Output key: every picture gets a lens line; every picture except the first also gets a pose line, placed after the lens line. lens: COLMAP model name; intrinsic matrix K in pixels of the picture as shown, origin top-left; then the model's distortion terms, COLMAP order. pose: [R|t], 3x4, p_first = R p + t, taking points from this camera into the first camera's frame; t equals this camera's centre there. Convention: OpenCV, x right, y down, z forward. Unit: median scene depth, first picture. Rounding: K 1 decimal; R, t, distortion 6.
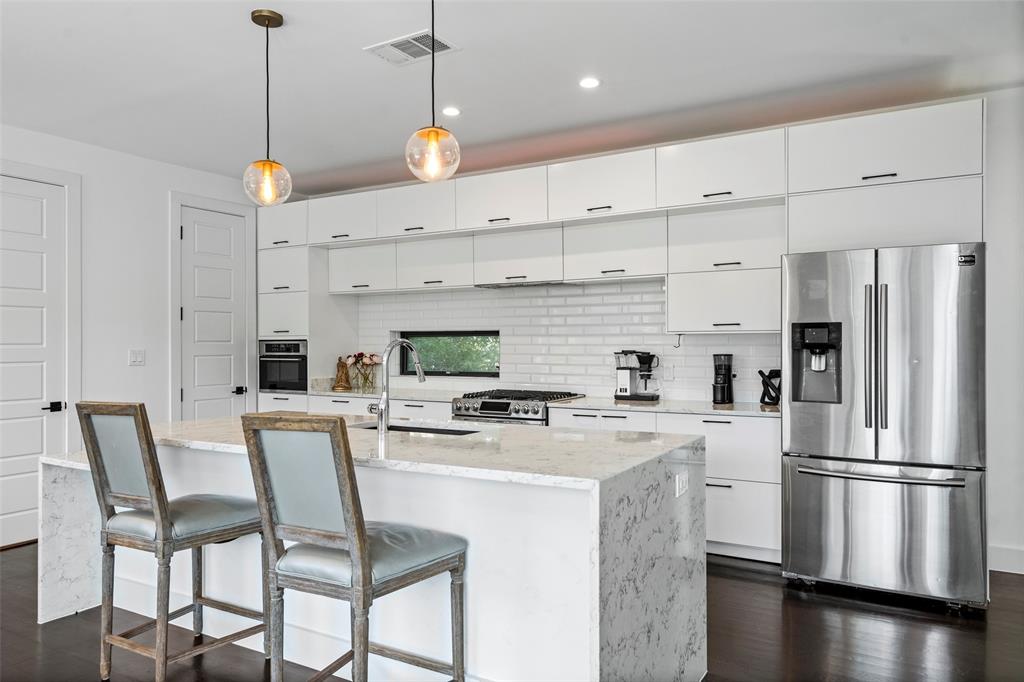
lens RADIAL K [[716.7, 0, 518.9], [0, 716.7, 342.8], [0, 0, 1]] dist [0.002981, 0.000755]
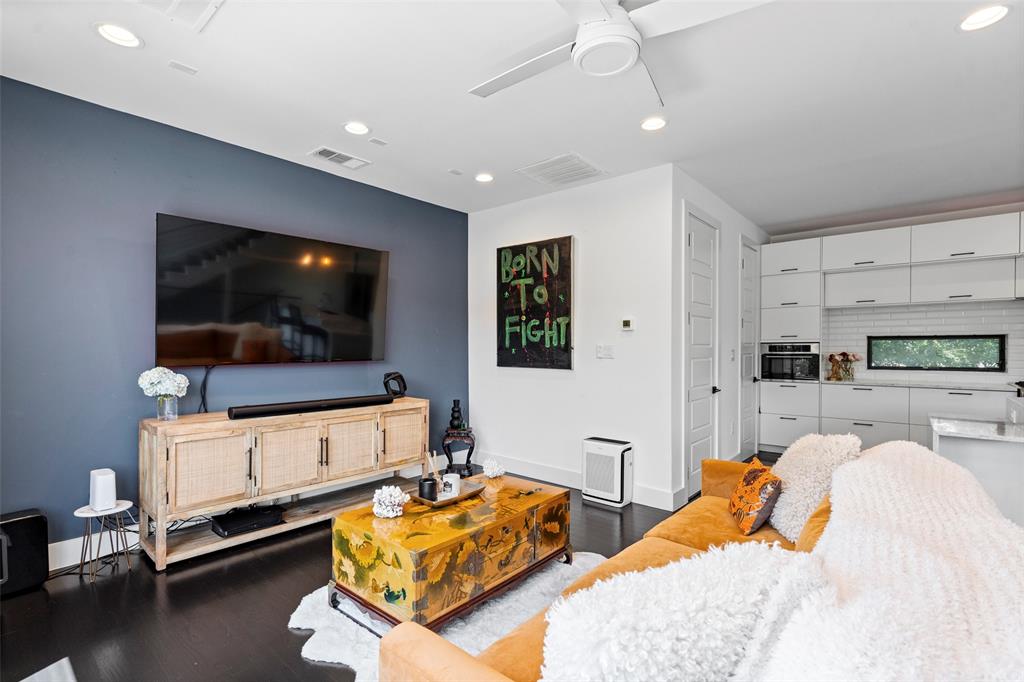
lens RADIAL K [[478.0, 0, 512.0], [0, 478.0, 341.0], [0, 0, 1]] dist [0.002337, -0.000138]
pose [[0.985116, -0.000796, -0.171888, -0.898598], [-0.001431, 0.999917, -0.012827, 0.007318], [0.171884, 0.012882, 0.985033, 0.032112]]
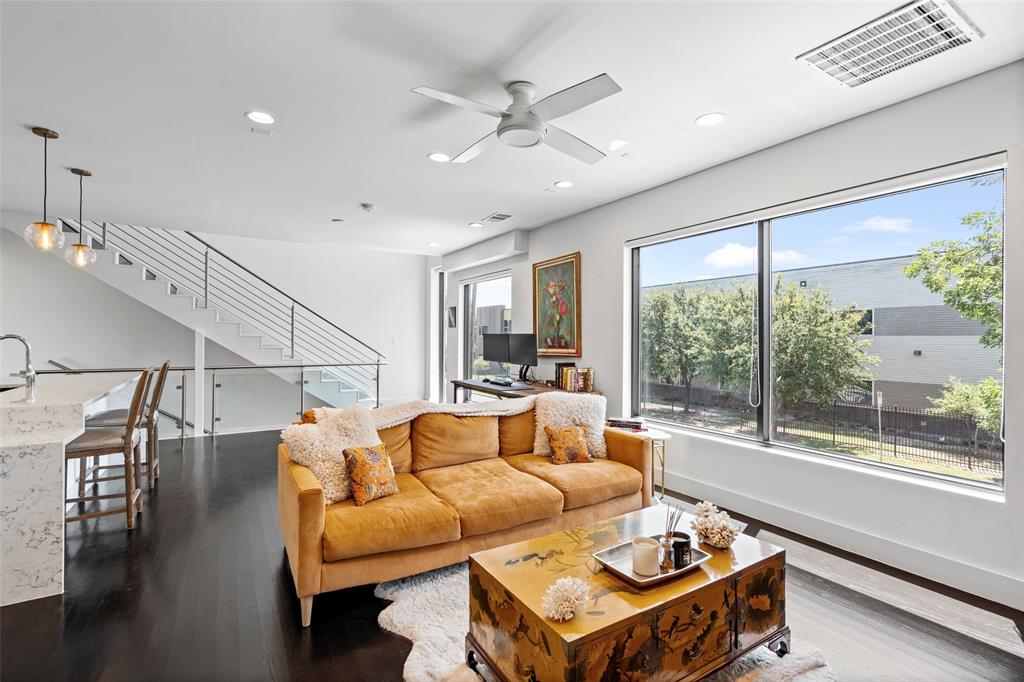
lens RADIAL K [[473.3, 0, 512.0], [0, 473.3, 341.0], [0, 0, 1]] dist [-0.001916, -0.000339]
pose [[-0.877221, -0.004952, 0.480061, -1.150419], [-0.002268, 0.999978, 0.006173, -0.002061], [-0.480082, 0.004326, -0.877213, 0.947231]]
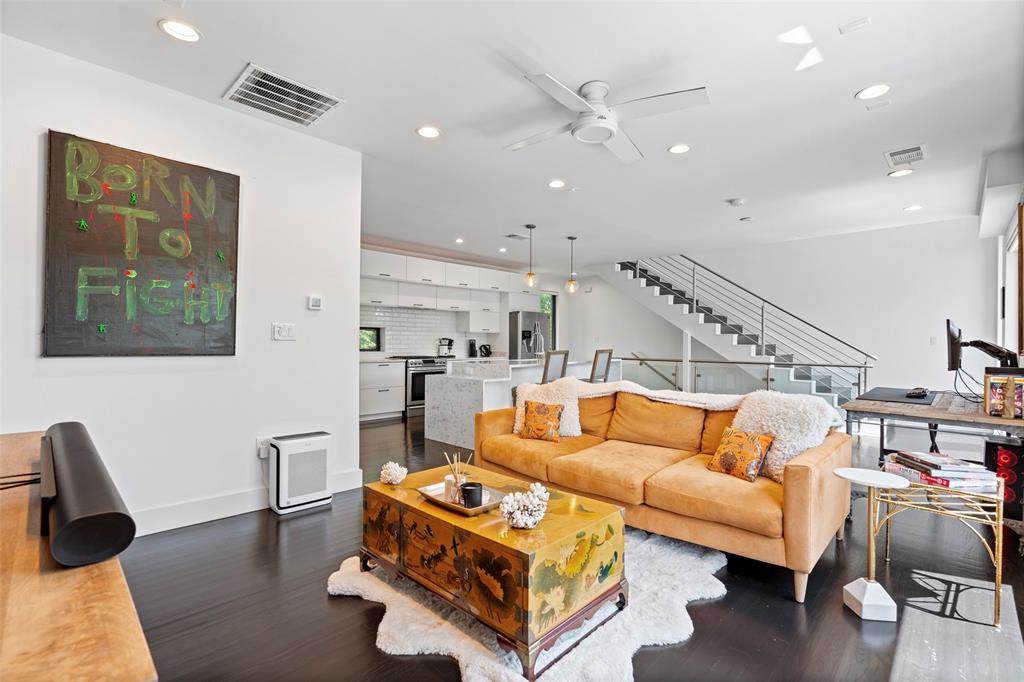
lens RADIAL K [[458.7, 0, 512.0], [0, 458.7, 341.0], [0, 0, 1]] dist [-0.001856, -0.000338]
pose [[0.233874, 0.006811, 0.972243, -1.479863], [-0.008808, 0.999949, -0.004886, 0.028814], [-0.972227, -0.007421, 0.233922, 0.416396]]
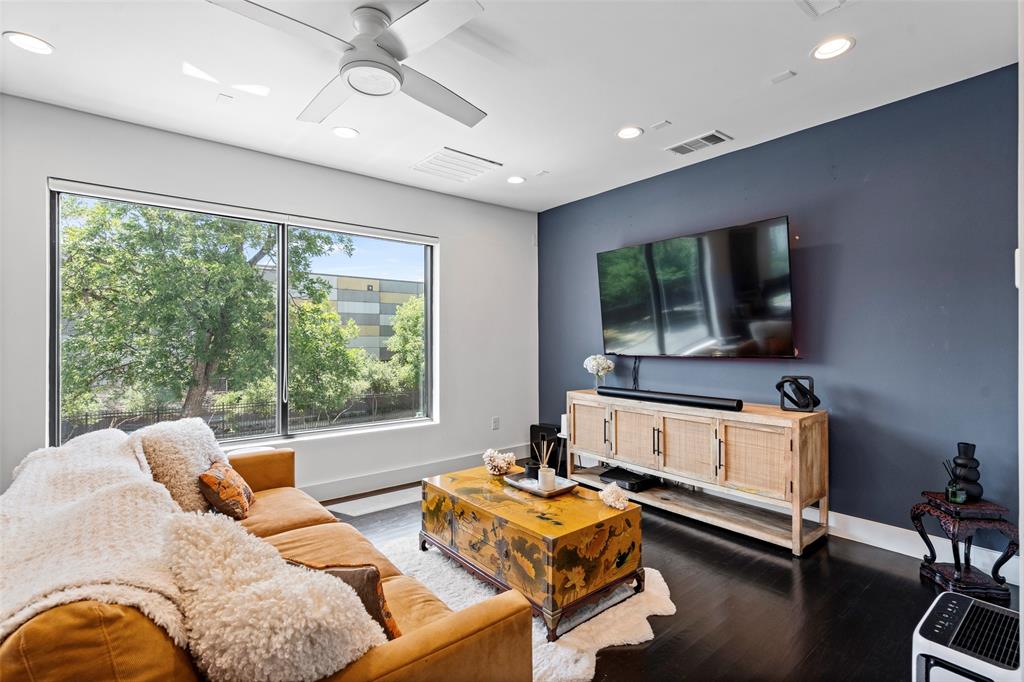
lens RADIAL K [[478.0, 0, 512.0], [0, 478.0, 341.0], [0, 0, 1]] dist [0.002337, -0.000138]
pose [[-0.353312, 0.003041, -0.935501, -0.522649], [0.003407, 0.999992, 0.001964, 0.004037], [0.935499, -0.002493, -0.353320, 0.733761]]
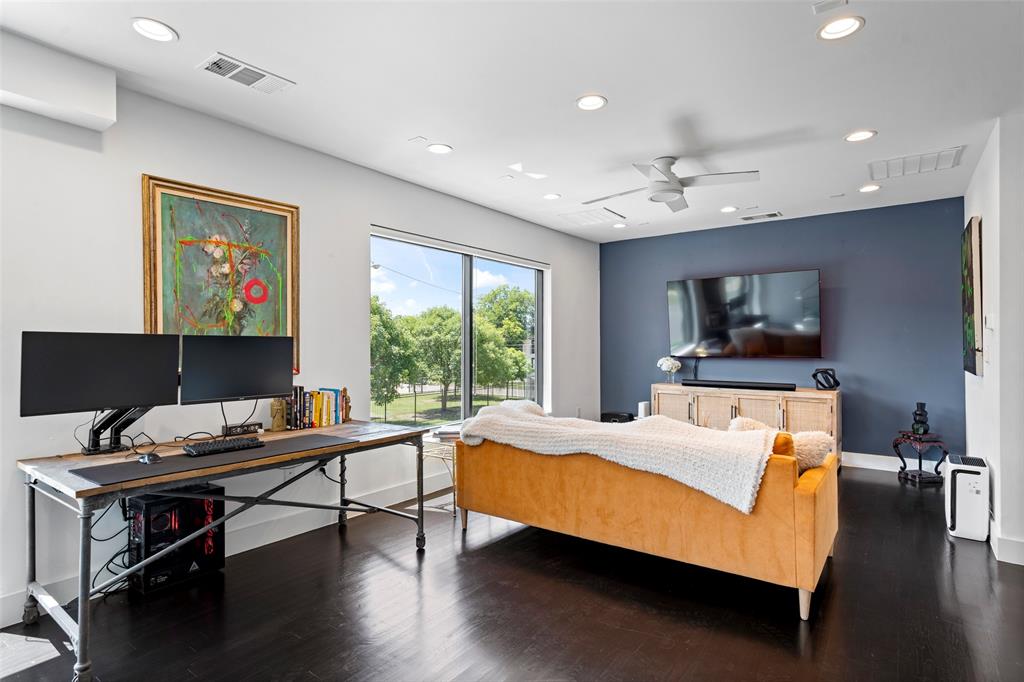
lens RADIAL K [[536.5, 0, 512.0], [0, 536.5, 341.0], [0, 0, 1]] dist [0.019228, 0.000638]
pose [[-0.095335, -0.002919, -0.995441, -0.010918], [0.001549, 0.999994, -0.003080, -0.004680], [0.995444, -0.001836, -0.095330, 0.291188]]
